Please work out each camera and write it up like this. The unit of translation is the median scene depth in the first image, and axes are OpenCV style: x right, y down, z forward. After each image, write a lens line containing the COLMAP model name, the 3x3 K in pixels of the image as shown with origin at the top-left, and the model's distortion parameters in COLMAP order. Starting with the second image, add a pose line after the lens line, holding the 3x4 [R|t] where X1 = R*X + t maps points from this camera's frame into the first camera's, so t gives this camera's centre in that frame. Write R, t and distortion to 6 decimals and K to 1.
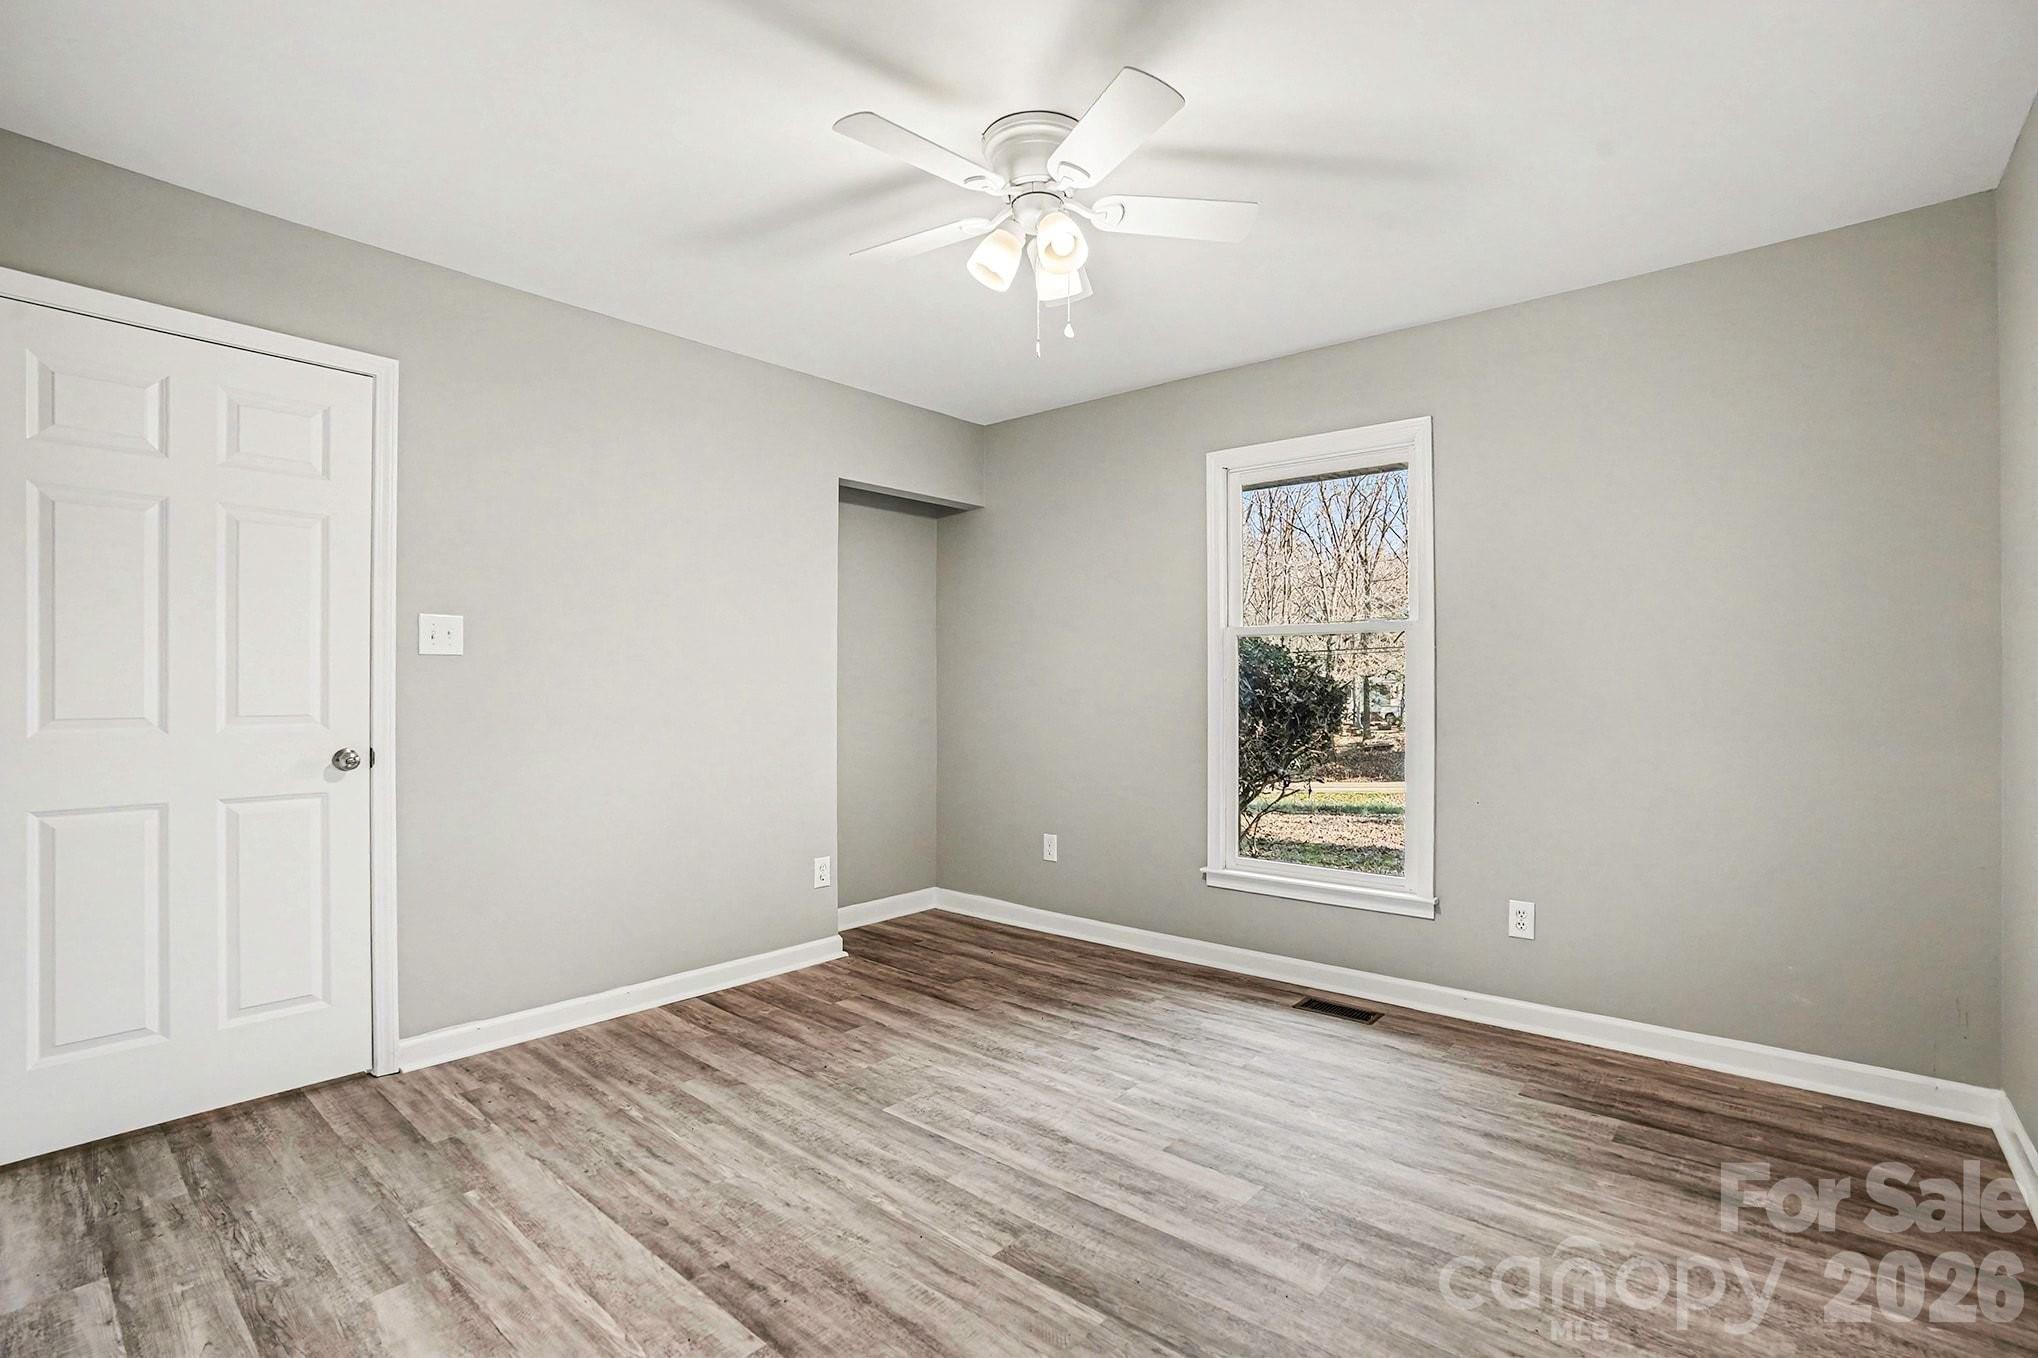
lens RADIAL K [[950.8, 0, 1037.9], [0, 950.8, 682.2], [0, 0, 1]] dist [-0.065172, 0.024360]
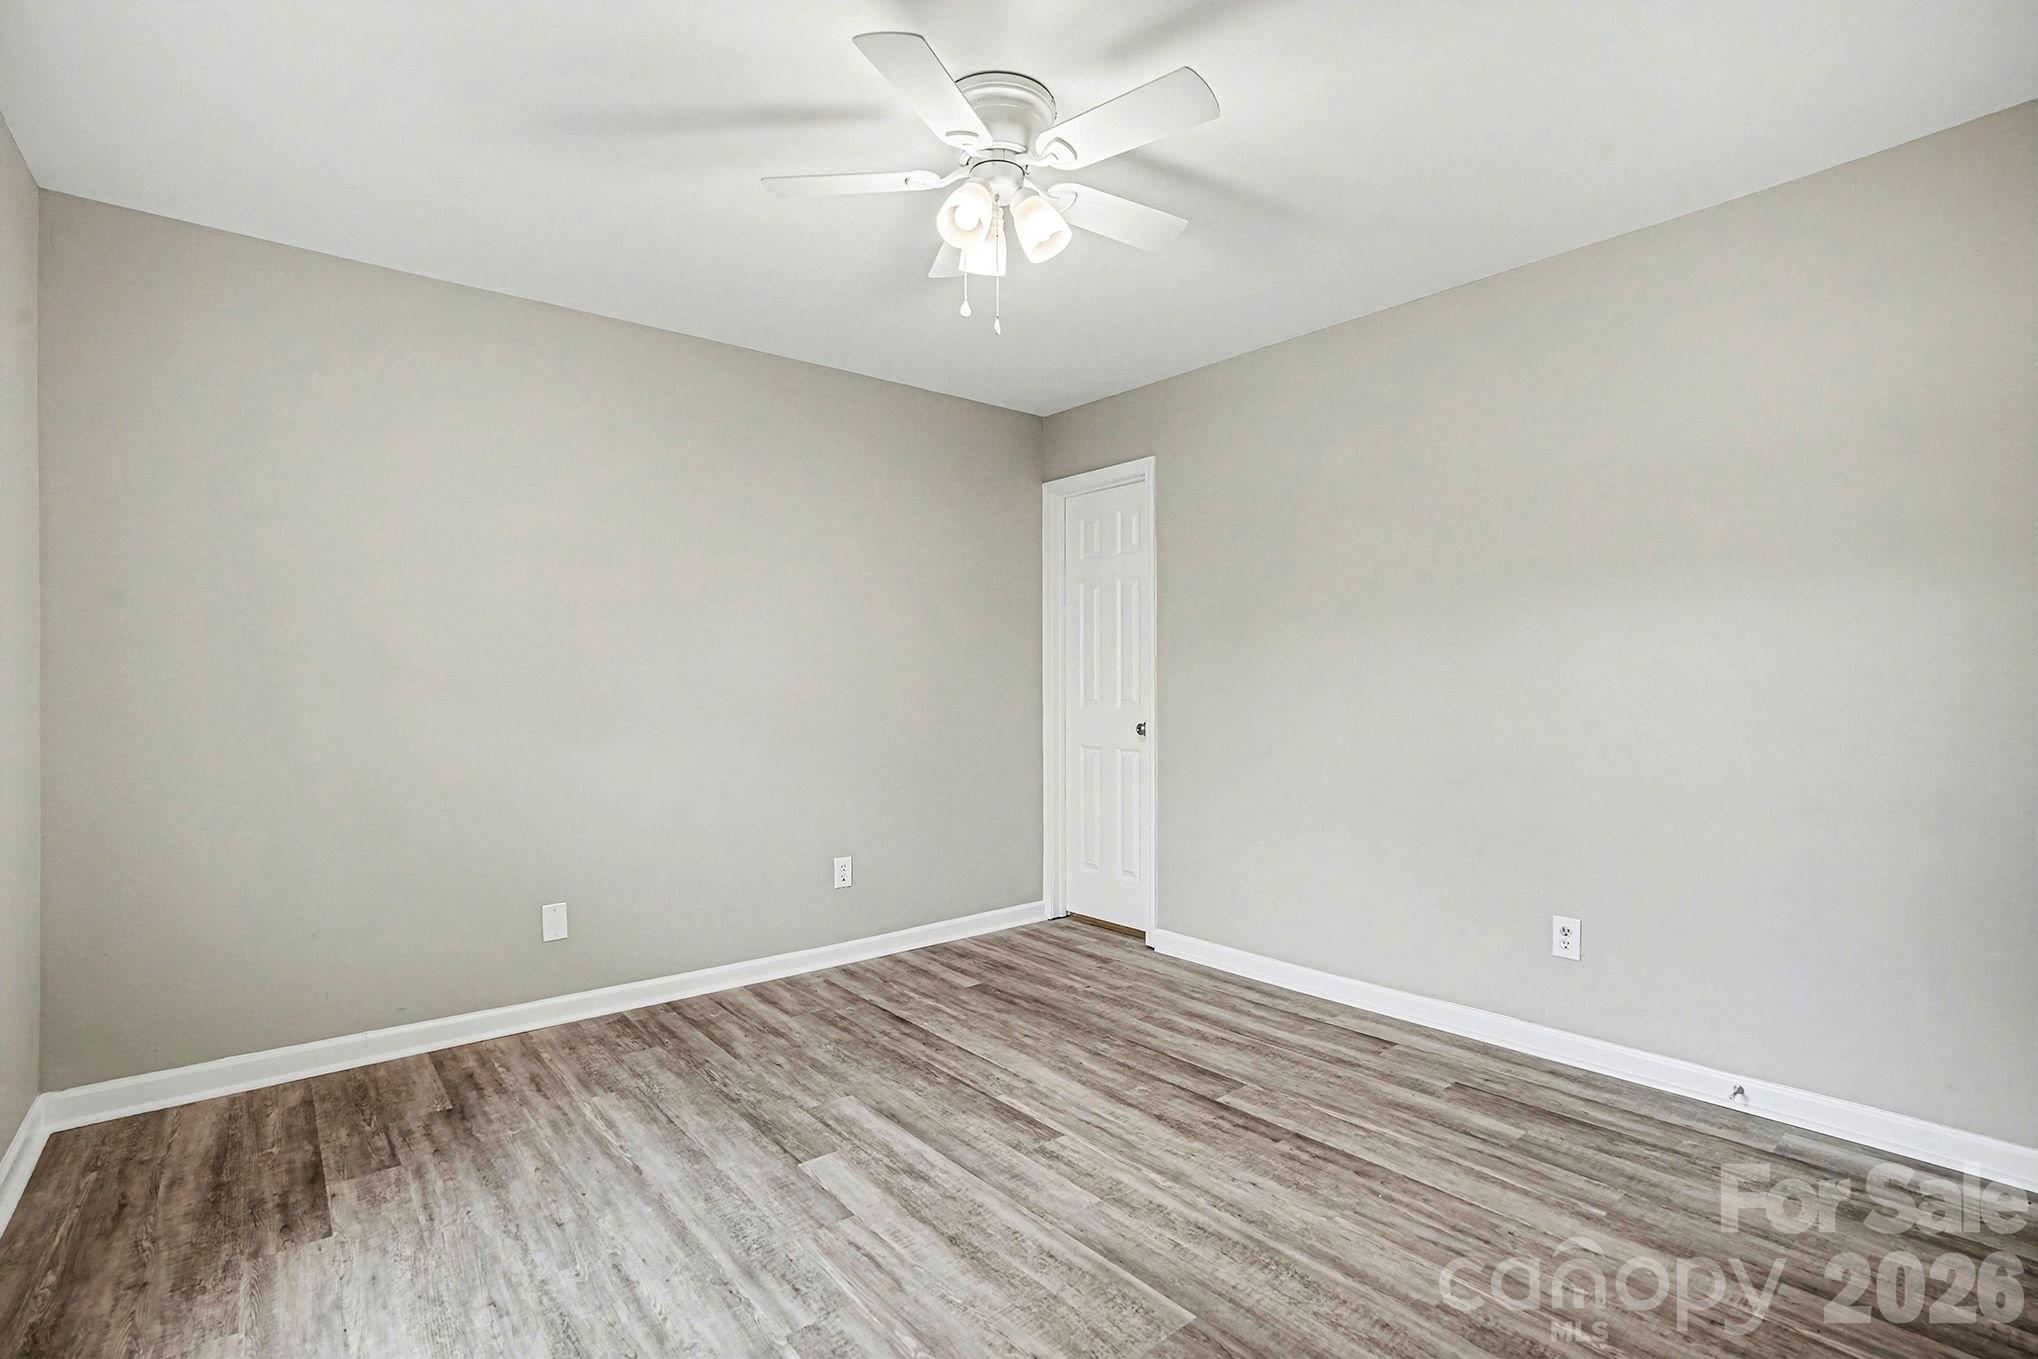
lens RADIAL K [[950.8, 0, 1037.9], [0, 950.8, 682.7], [0, 0, 1]] dist [-0.065172, 0.024360]
pose [[-0.986817, 0.006531, 0.161711, -0.199054], [0.004759, 0.999924, -0.011344, 0.016496], [-0.161773, -0.010424, -0.986773, 2.024431]]
